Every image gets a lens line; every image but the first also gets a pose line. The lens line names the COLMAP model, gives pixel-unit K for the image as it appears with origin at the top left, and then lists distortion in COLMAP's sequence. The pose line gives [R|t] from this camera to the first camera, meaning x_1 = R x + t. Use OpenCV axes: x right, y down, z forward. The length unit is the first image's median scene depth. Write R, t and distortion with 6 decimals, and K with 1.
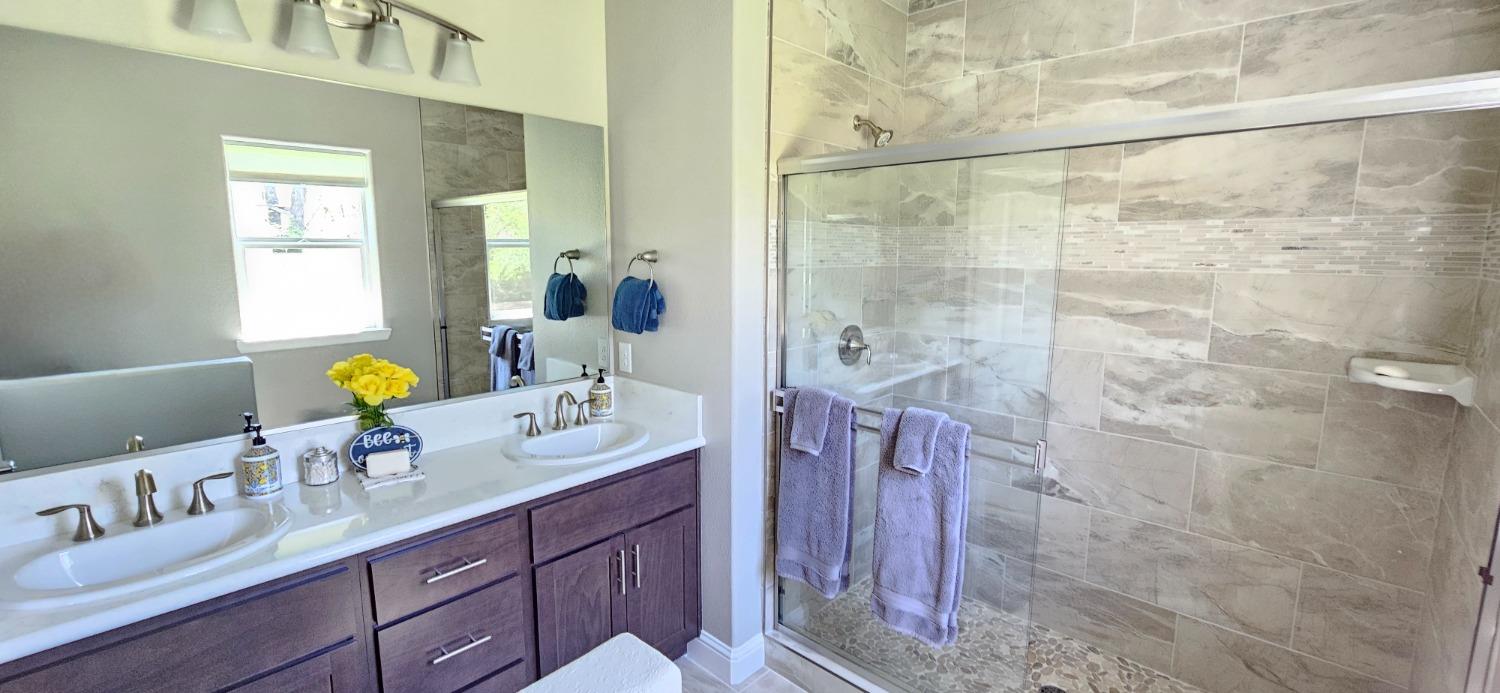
lens RADIAL K [[611.2, 0, 747.8], [0, 611.2, 339.5], [0, 0, 1]] dist [0.001260, -0.000053]
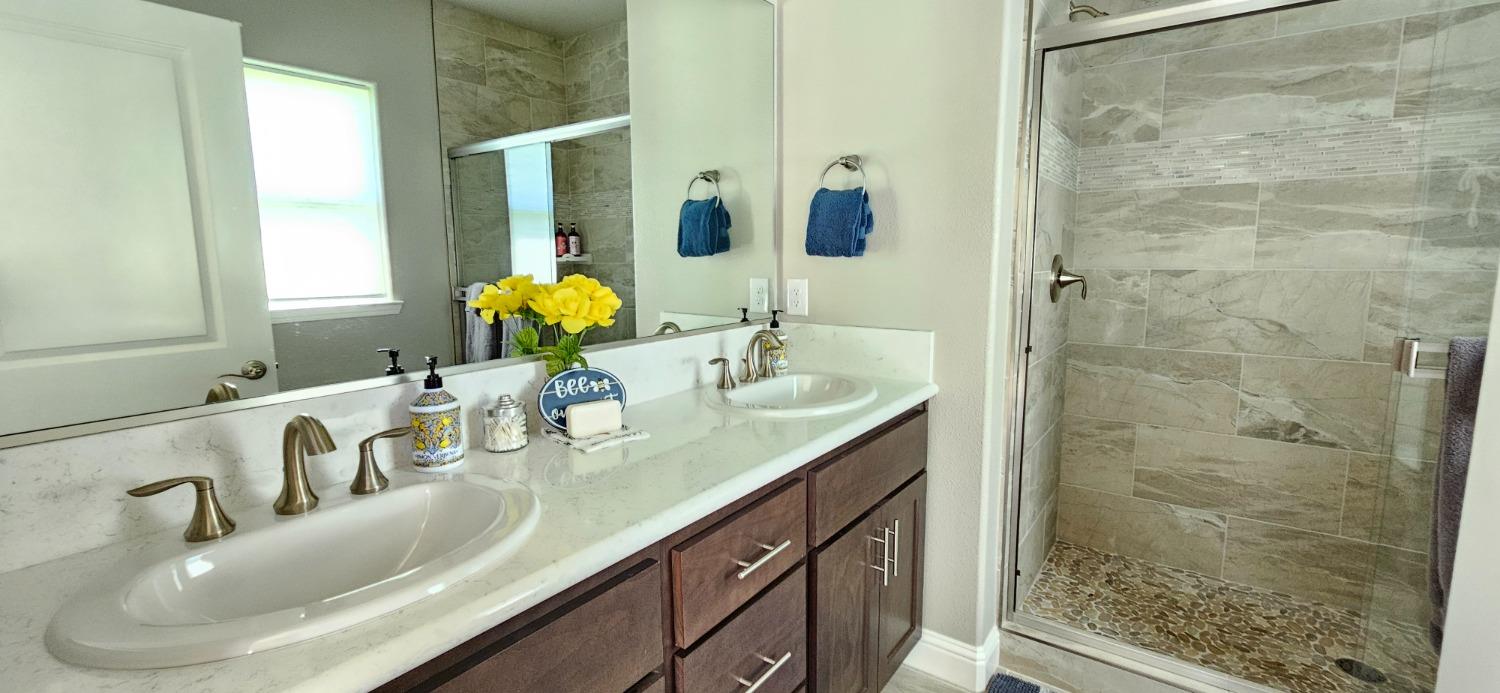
lens RADIAL K [[610.0, 0, 752.1], [0, 610.0, 337.3], [0, 0, 1]] dist [0.001125, 0.000301]
pose [[0.992738, -0.027224, 0.117180, -0.399747], [0.028701, 0.999528, -0.010940, 0.100322], [-0.116827, 0.014224, 0.993050, 0.236235]]
